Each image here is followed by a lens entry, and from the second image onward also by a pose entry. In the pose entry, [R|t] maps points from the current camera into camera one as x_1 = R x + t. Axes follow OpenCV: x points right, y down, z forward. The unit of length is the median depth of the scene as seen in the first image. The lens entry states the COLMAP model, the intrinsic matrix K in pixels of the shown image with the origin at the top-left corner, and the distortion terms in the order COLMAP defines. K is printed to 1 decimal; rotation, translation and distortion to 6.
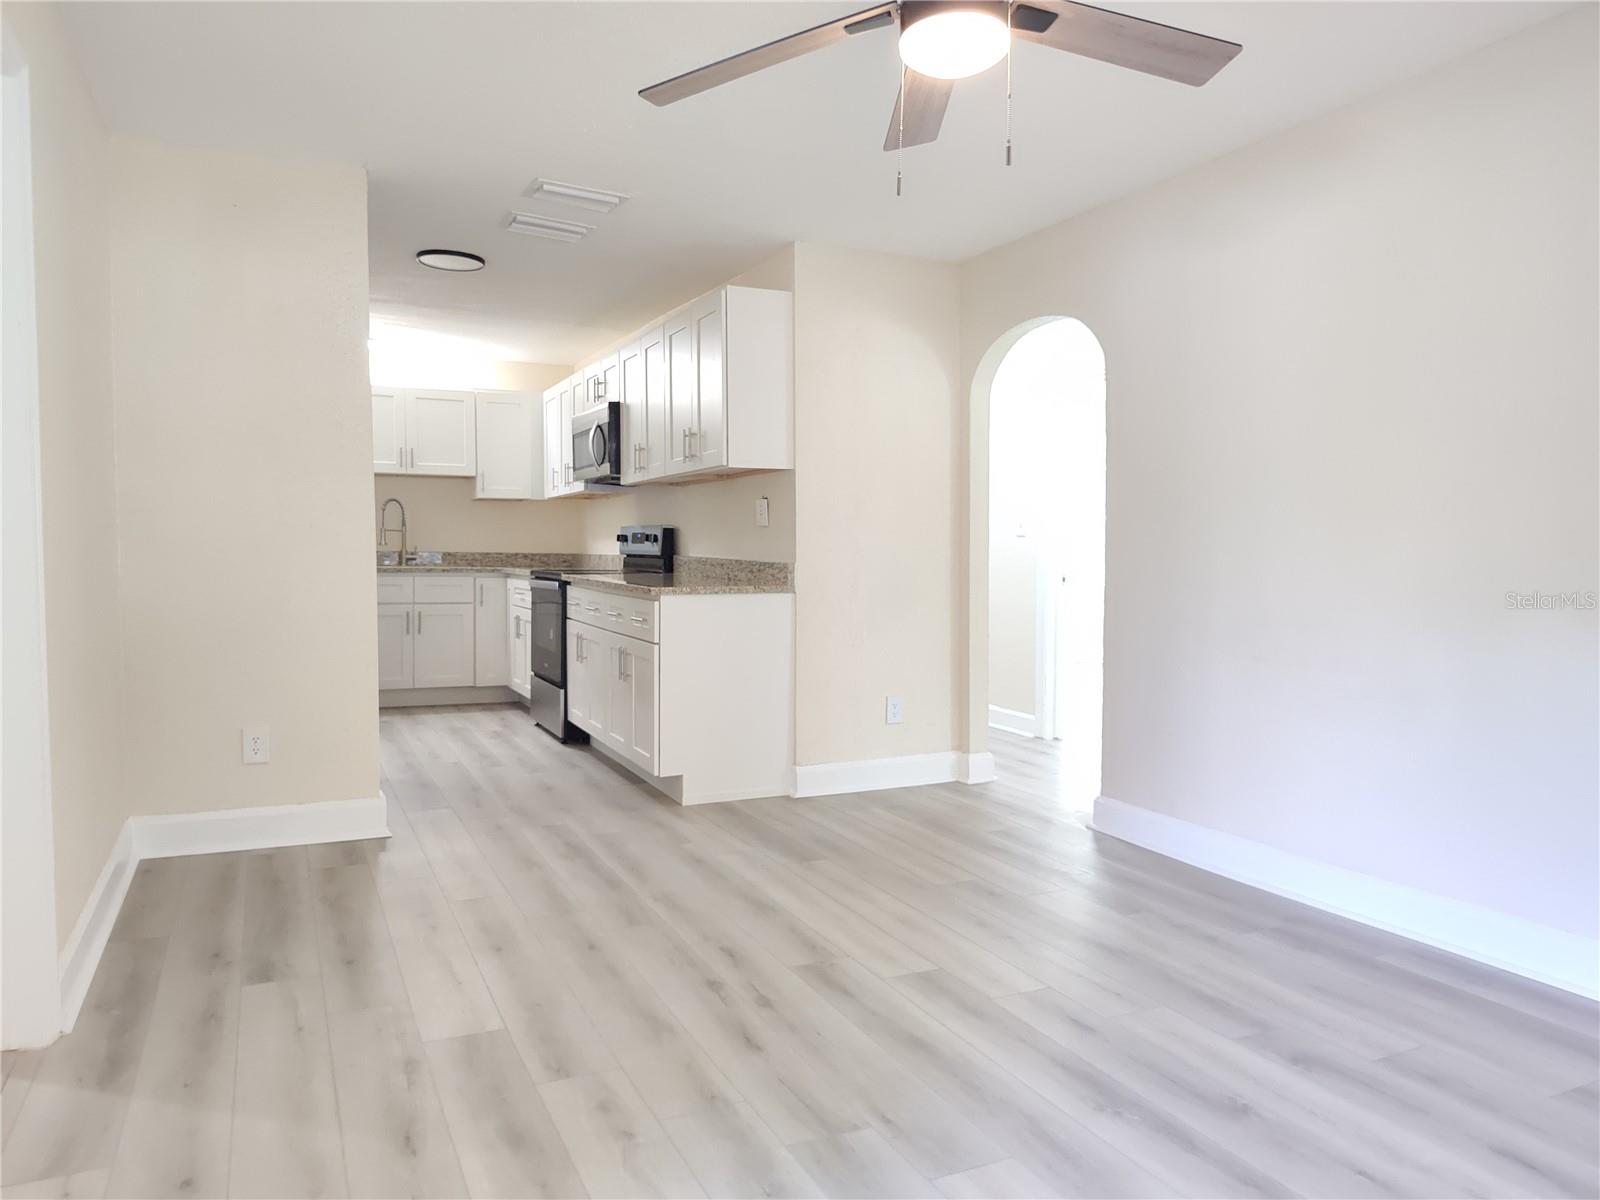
lens RADIAL K [[1097.7, 0, 800.0], [0, 1097.7, 600.0], [0, 0, 1]] dist [-0.000756, -0.003966]
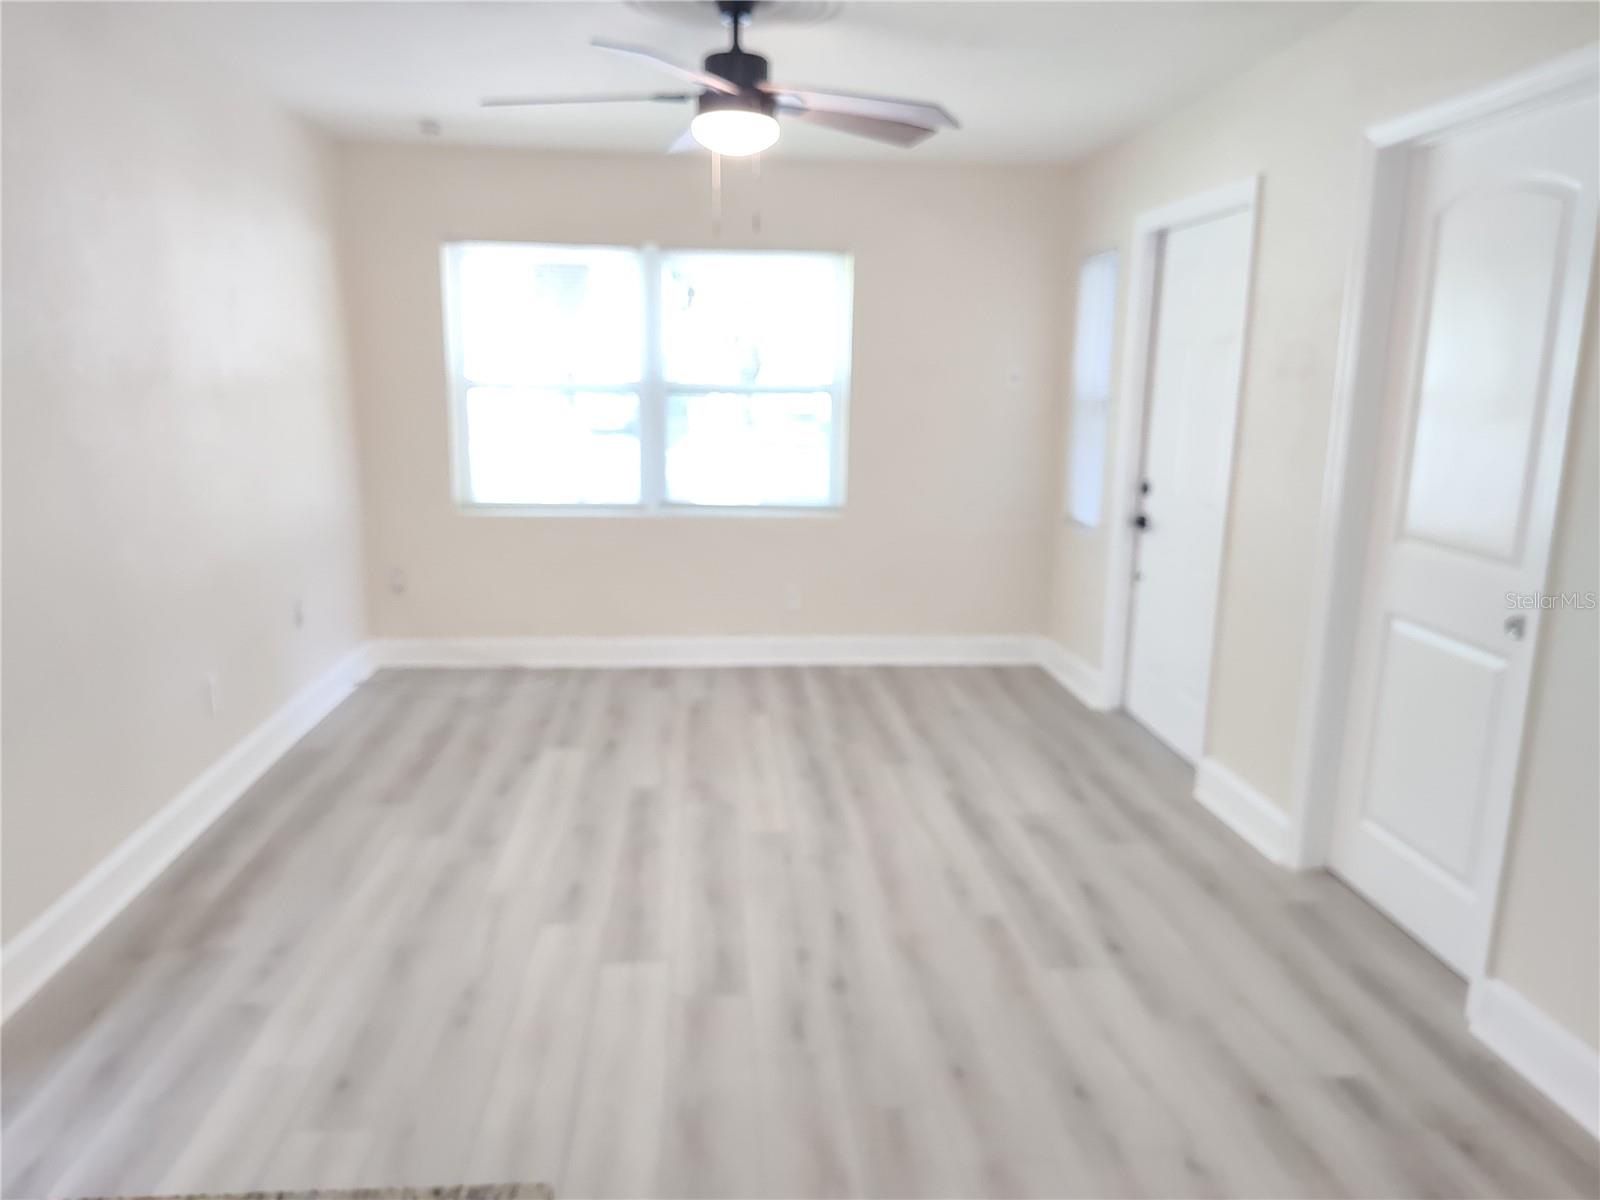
lens RADIAL K [[1097.7, 0, 800.0], [0, 1097.7, 600.0], [0, 0, 1]] dist [-0.000756, -0.003966]
pose [[-0.932345, -0.089037, 0.350437, -0.362446], [-0.000165, 0.969311, 0.245839, -0.220572], [-0.361571, 0.229149, -0.903746, 1.846179]]
